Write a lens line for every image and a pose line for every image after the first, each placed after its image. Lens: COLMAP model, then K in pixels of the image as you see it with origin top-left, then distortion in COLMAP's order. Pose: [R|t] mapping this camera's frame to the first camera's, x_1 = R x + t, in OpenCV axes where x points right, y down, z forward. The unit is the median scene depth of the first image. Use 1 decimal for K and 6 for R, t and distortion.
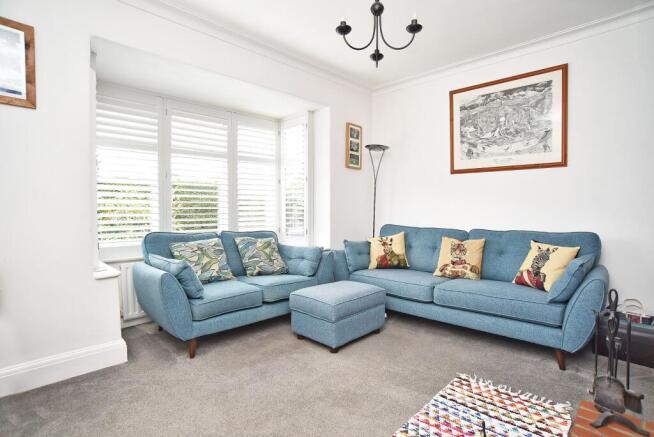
lens RADIAL K [[329.7, 0, 327.0], [0, 329.7, 218.5], [0, 0, 1]] dist [-0.075371, 0.029686]
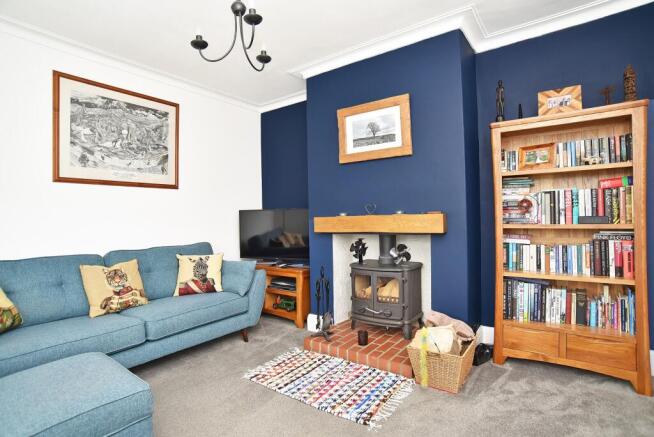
lens RADIAL K [[329.7, 0, 327.0], [0, 329.7, 218.5], [0, 0, 1]] dist [-0.075371, 0.029686]
pose [[-0.132121, -0.004197, 0.991225, -0.518136], [0.043039, 0.999024, 0.009967, -0.041669], [-0.990299, 0.043978, -0.131811, 0.603183]]
